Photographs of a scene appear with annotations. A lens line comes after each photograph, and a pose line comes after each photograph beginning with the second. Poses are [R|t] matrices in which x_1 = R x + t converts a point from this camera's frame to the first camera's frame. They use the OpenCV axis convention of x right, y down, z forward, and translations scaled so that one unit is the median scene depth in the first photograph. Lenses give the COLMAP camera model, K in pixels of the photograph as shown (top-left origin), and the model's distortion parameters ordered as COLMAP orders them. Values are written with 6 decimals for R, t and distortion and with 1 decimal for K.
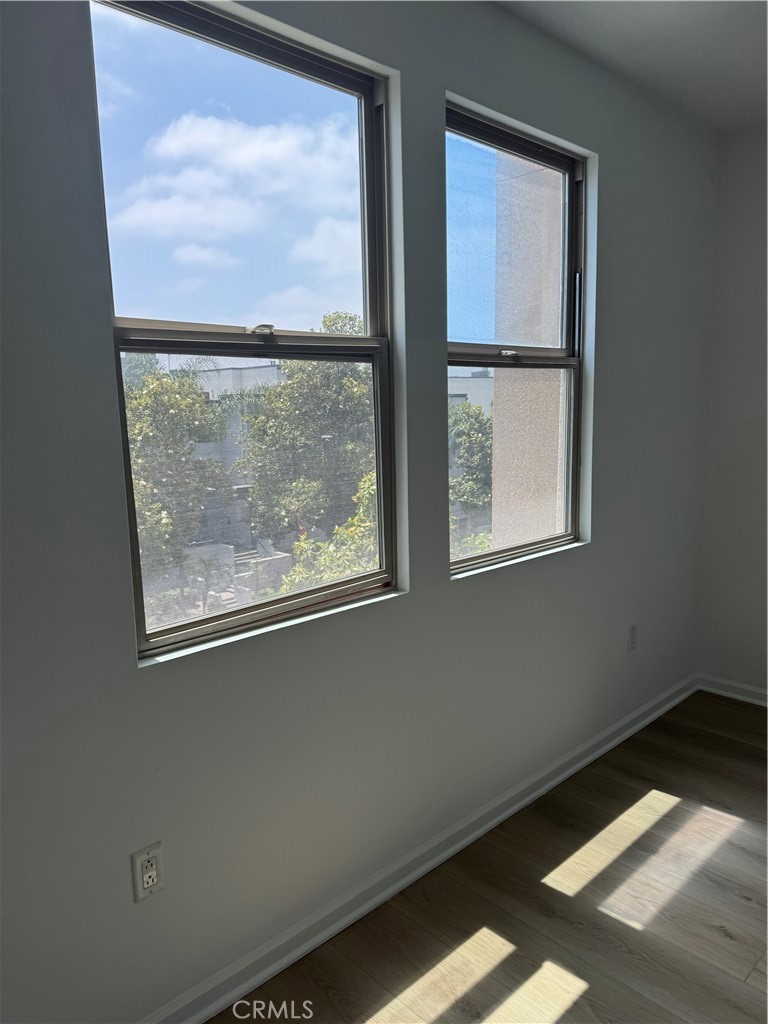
lens RADIAL K [[720.2, 0, 373.4], [0, 720.2, 506.4], [0, 0, 1]] dist [0.075551, -0.099054]
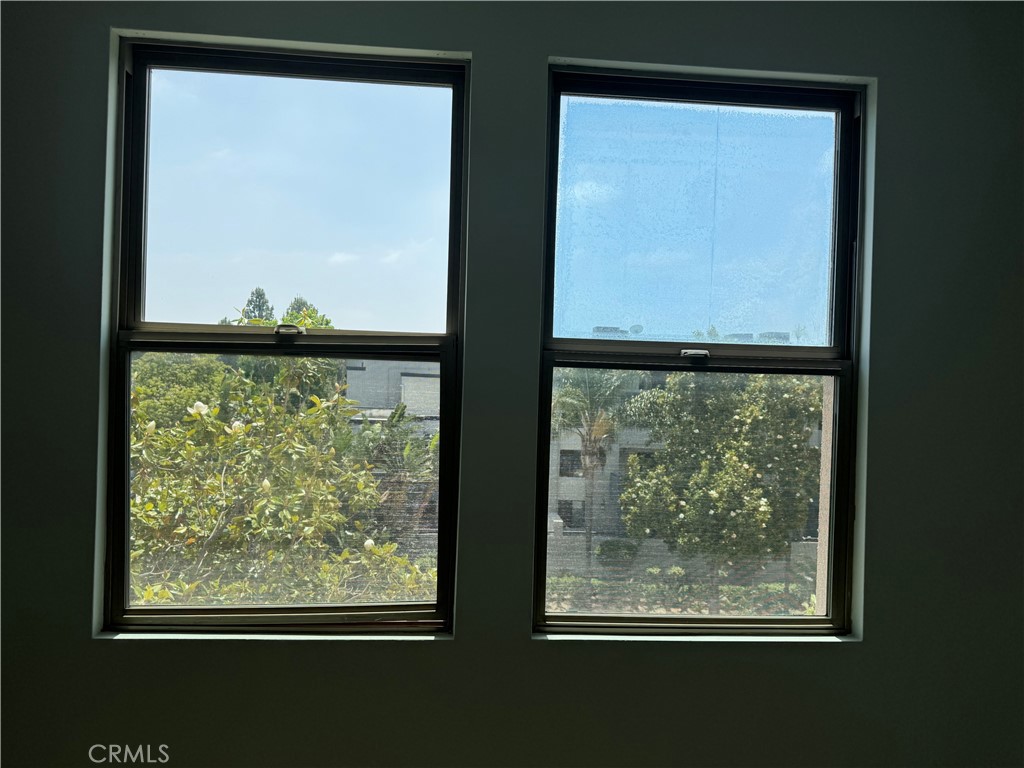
lens RADIAL K [[720.2, 0, 517.6], [0, 720.2, 386.1], [0, 0, 1]] dist [0.075551, -0.099054]
pose [[0.774942, 0.048382, -0.630178, 0.458885], [-0.134906, 0.986750, -0.090138, -0.075168], [0.617467, 0.154866, 0.771201, 0.274378]]
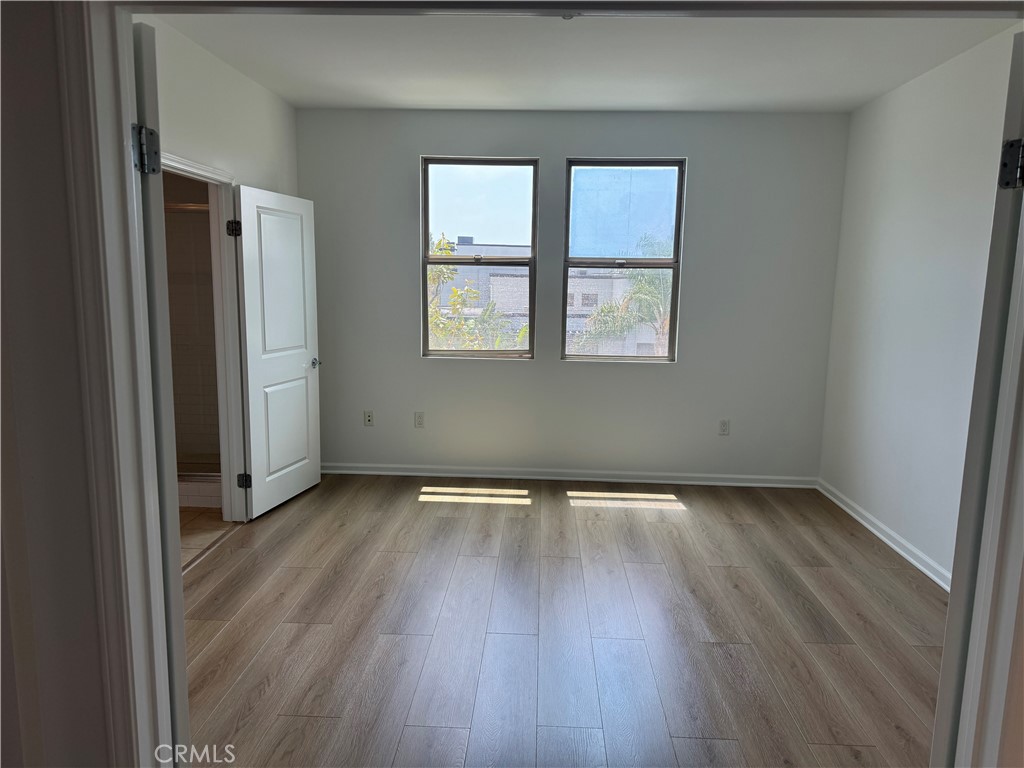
lens RADIAL K [[720.2, 0, 506.1], [0, 720.2, 386.6], [0, 0, 1]] dist [0.075551, -0.099054]
pose [[0.684639, 0.137480, -0.715799, 1.326171], [-0.131787, 0.989214, 0.063943, 0.049015], [0.716869, 0.050555, 0.695373, -0.589925]]
